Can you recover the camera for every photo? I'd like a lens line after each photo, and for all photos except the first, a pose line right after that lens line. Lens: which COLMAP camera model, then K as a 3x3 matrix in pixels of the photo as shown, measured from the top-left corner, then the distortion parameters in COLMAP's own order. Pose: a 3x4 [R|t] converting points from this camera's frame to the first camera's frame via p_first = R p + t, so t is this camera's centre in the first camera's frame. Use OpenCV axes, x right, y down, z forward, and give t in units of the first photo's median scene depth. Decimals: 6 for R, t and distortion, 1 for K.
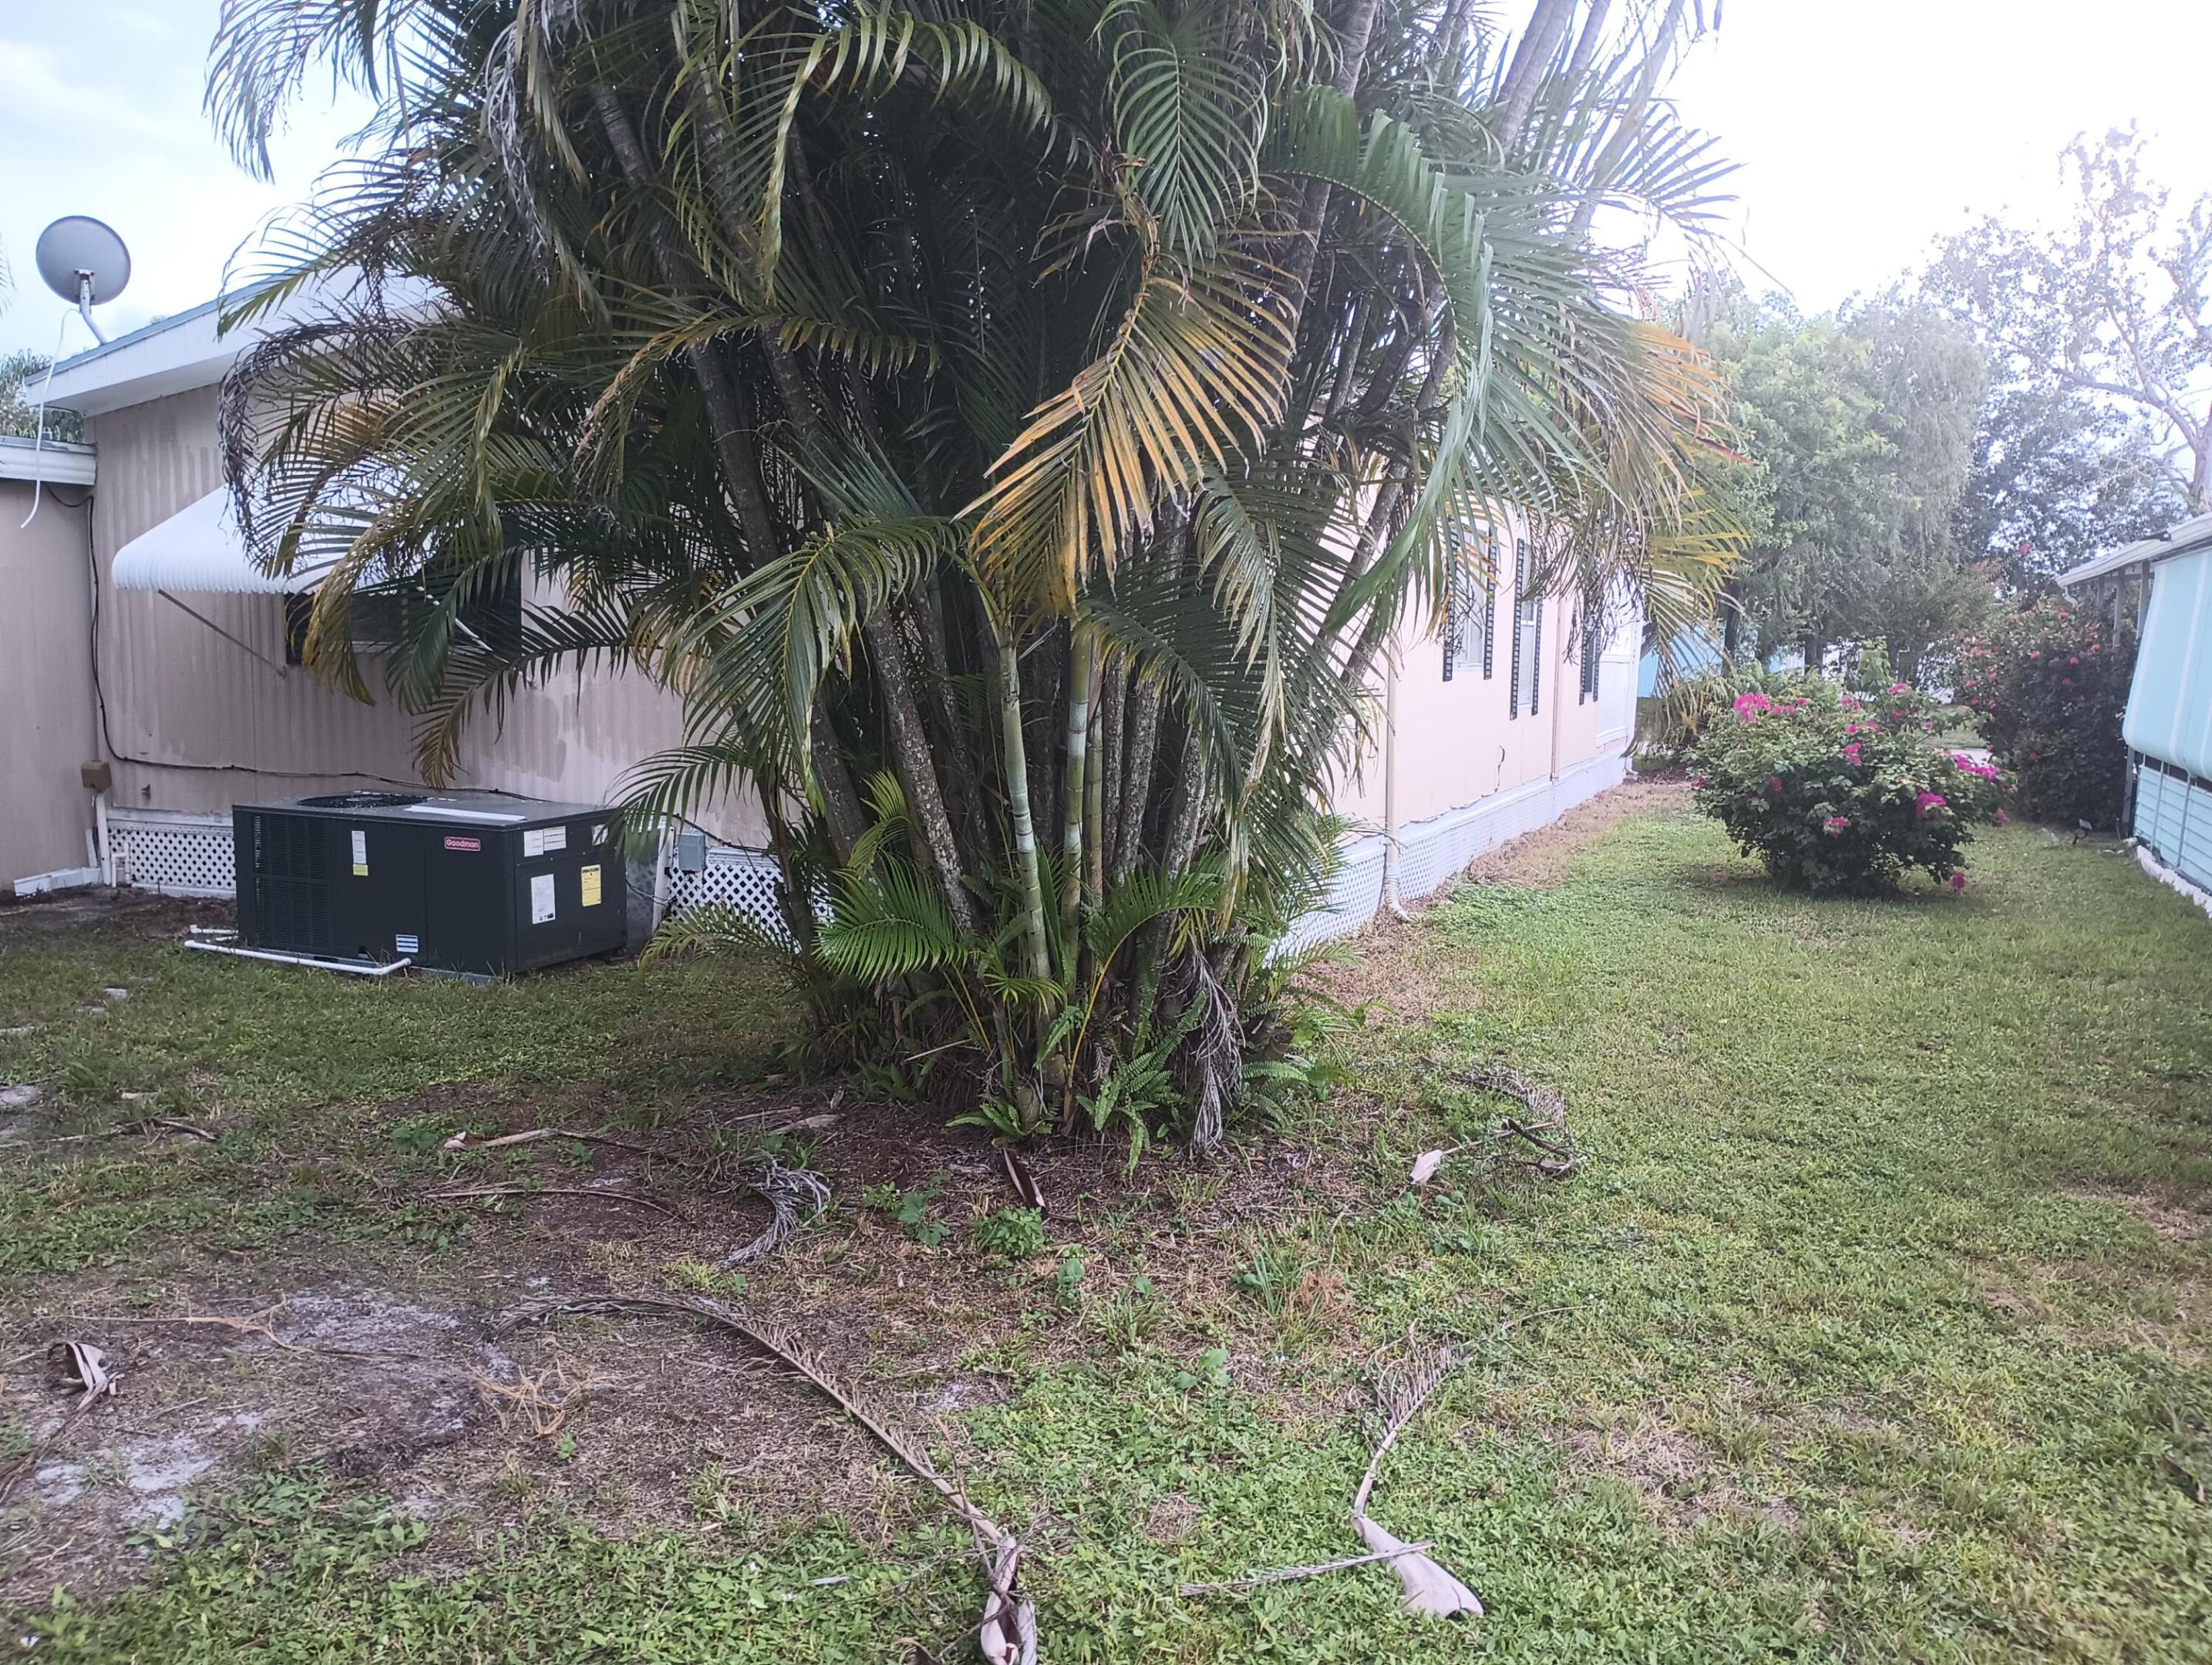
lens RADIAL K [[1859.4, 0, 1074.6], [0, 1859.4, 833.8], [0, 0, 1]] dist [0.045079, -0.002844]
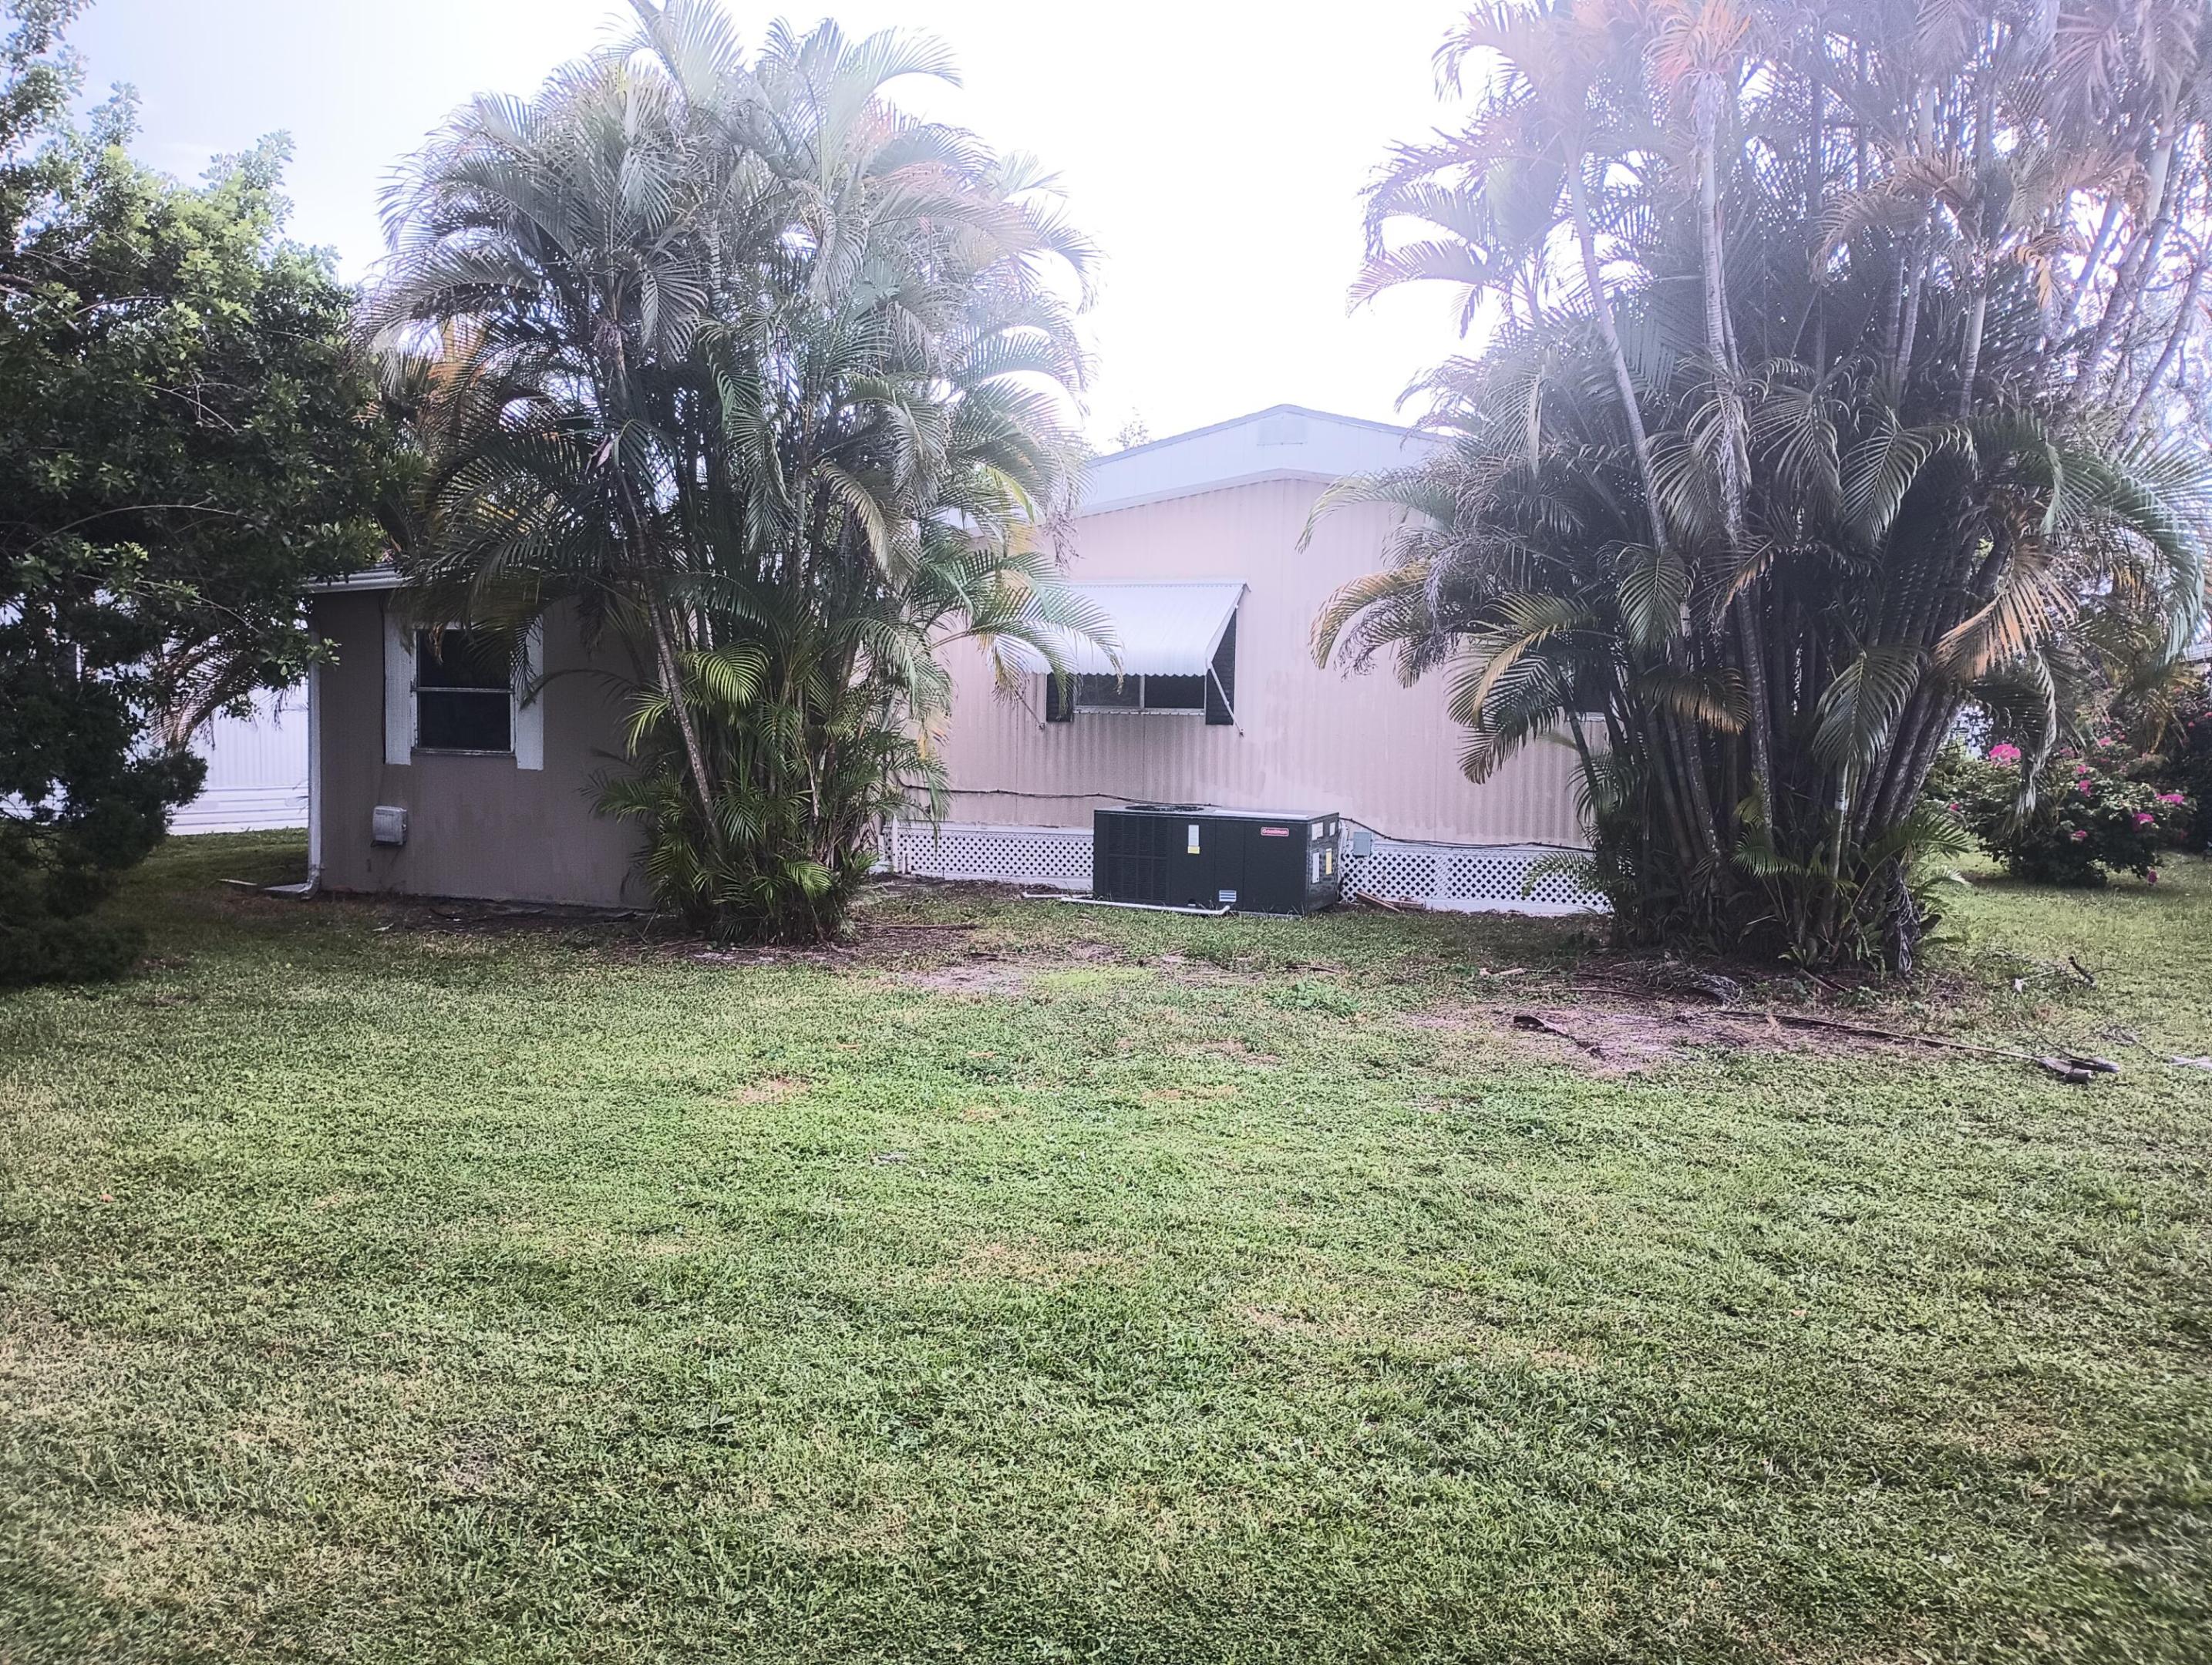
lens RADIAL K [[1859.4, 0, 1074.6], [0, 1859.4, 833.8], [0, 0, 1]] dist [0.045079, -0.002844]
pose [[0.999747, 0.002789, 0.022327, -0.492459], [-0.001953, 0.999300, -0.037365, 0.061593], [-0.022415, 0.037312, 0.999052, -0.533060]]
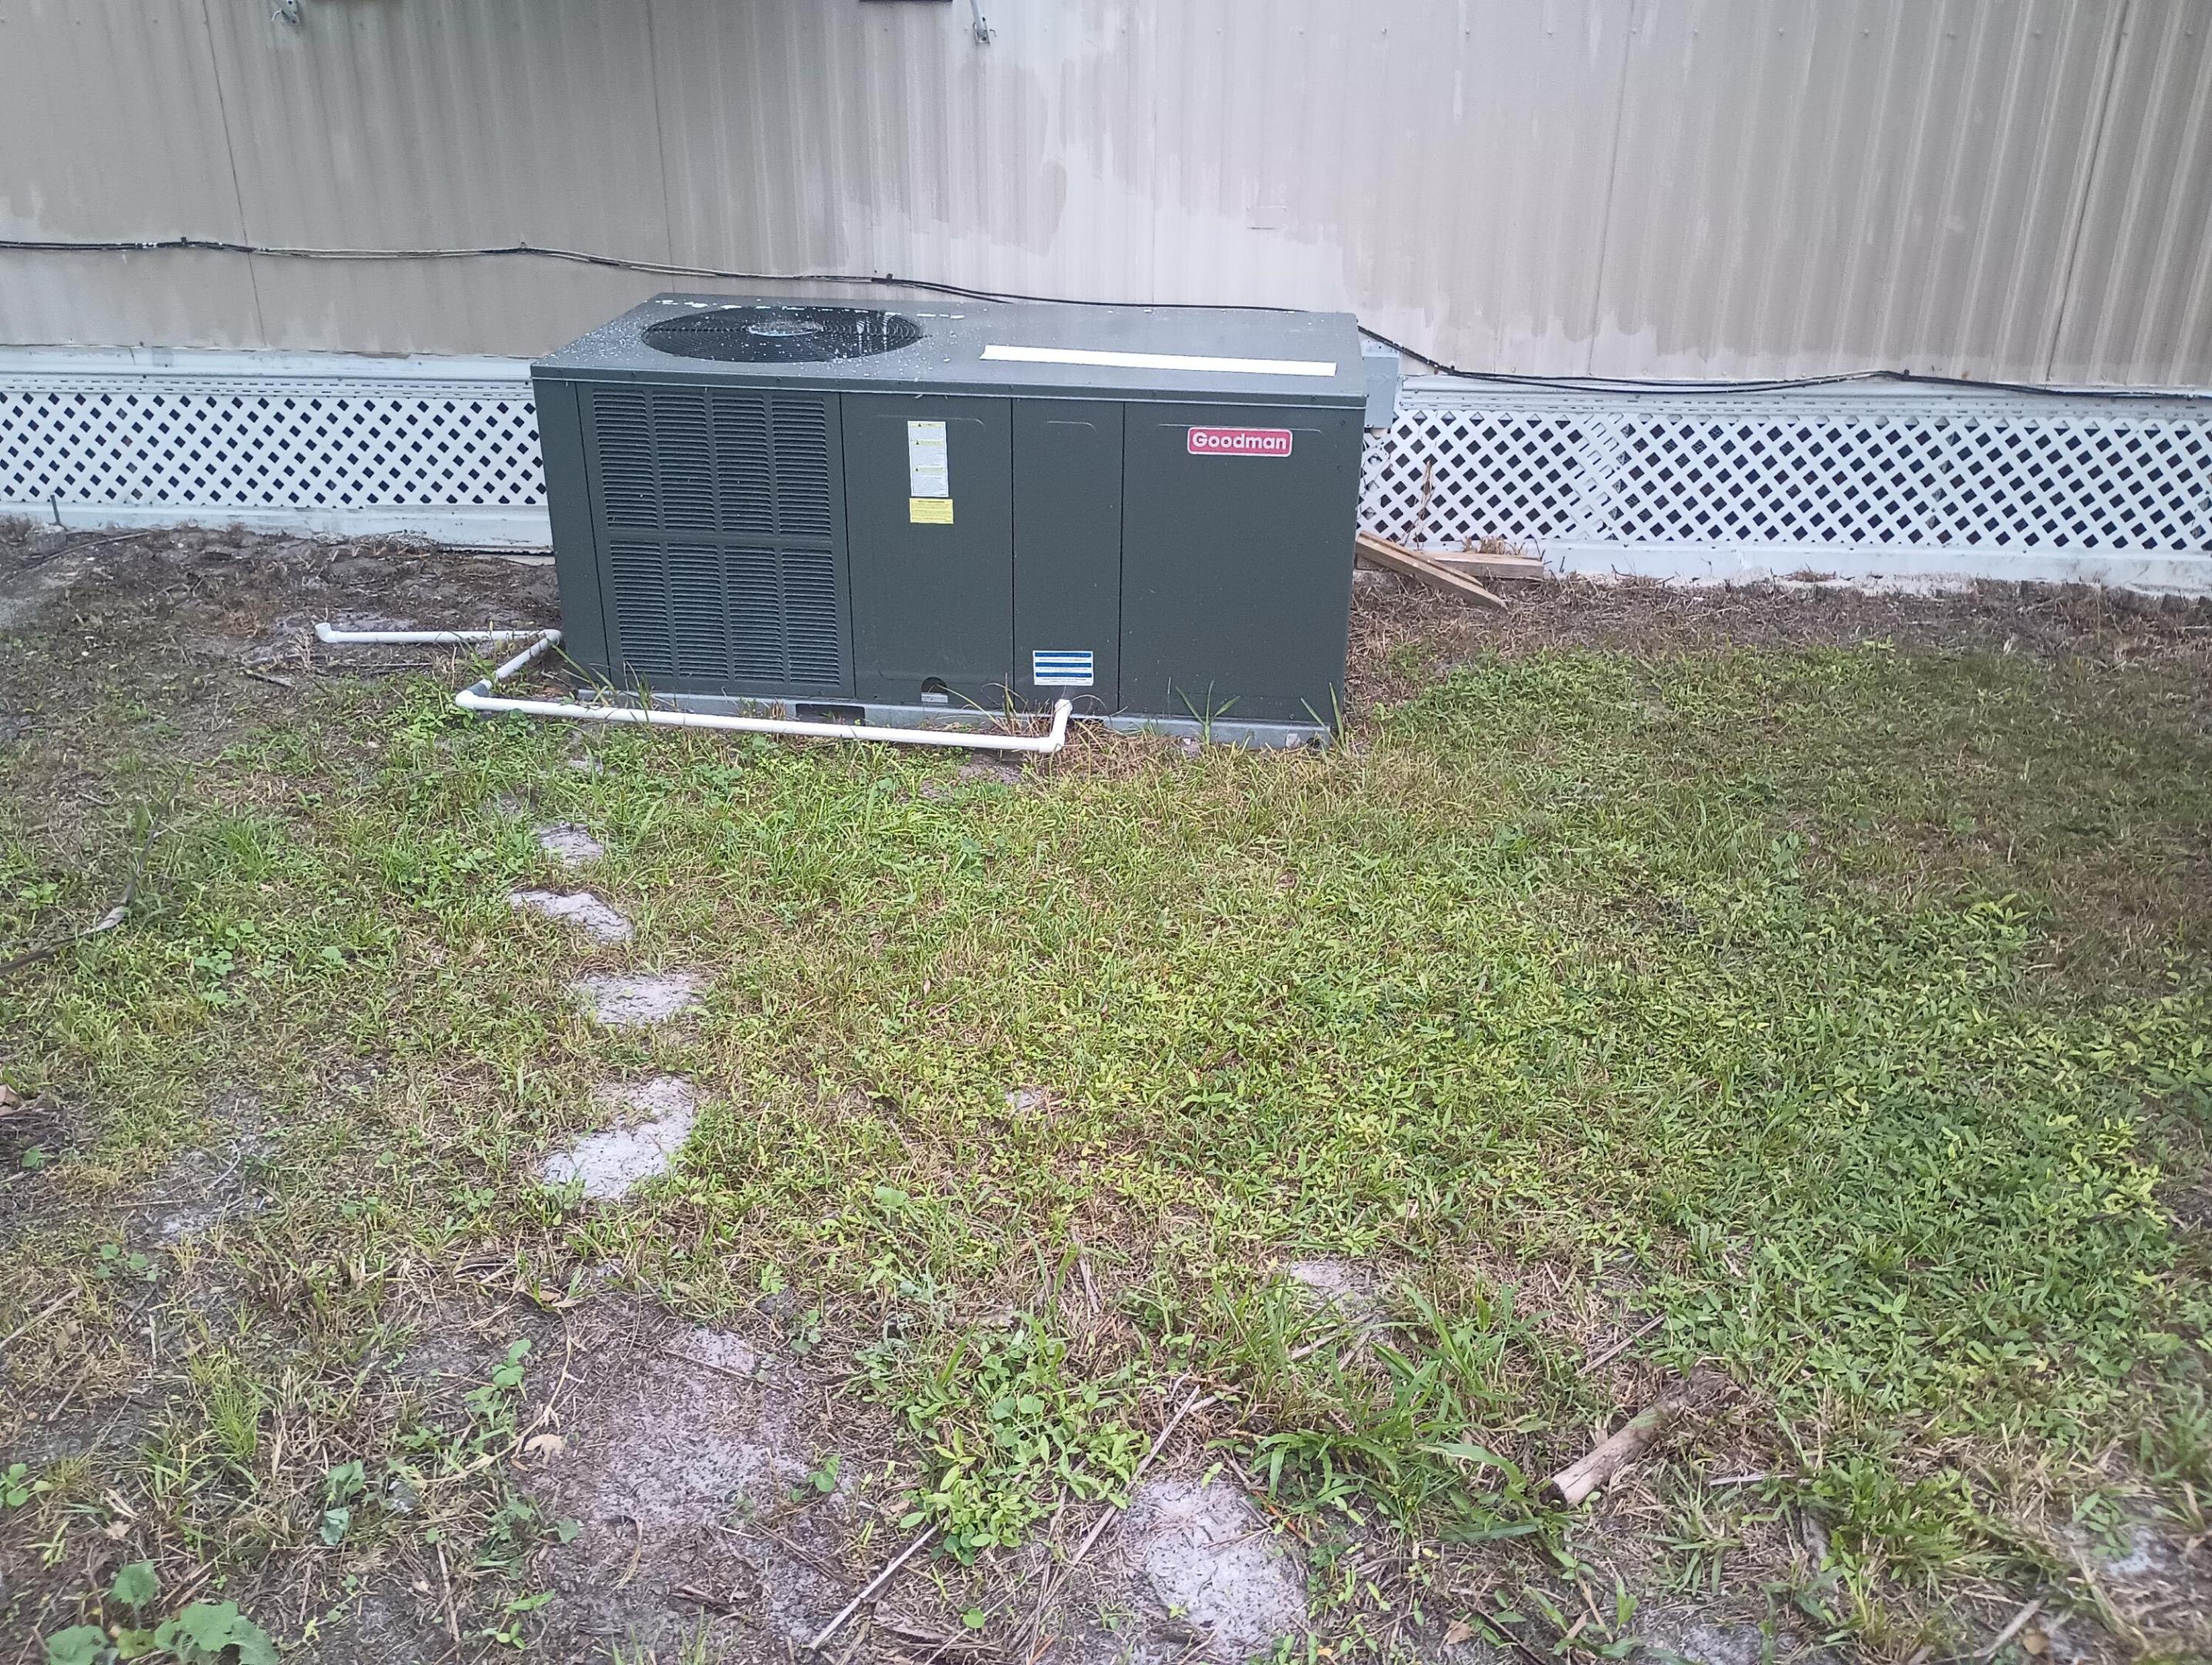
lens RADIAL K [[1859.4, 0, 1074.6], [0, 1859.4, 833.8], [0, 0, 1]] dist [0.045079, -0.002844]
pose [[0.946615, -0.141969, 0.289423, -0.463120], [0.041390, 0.943899, 0.327631, -0.047714], [-0.319699, -0.298161, 0.899385, 0.551738]]
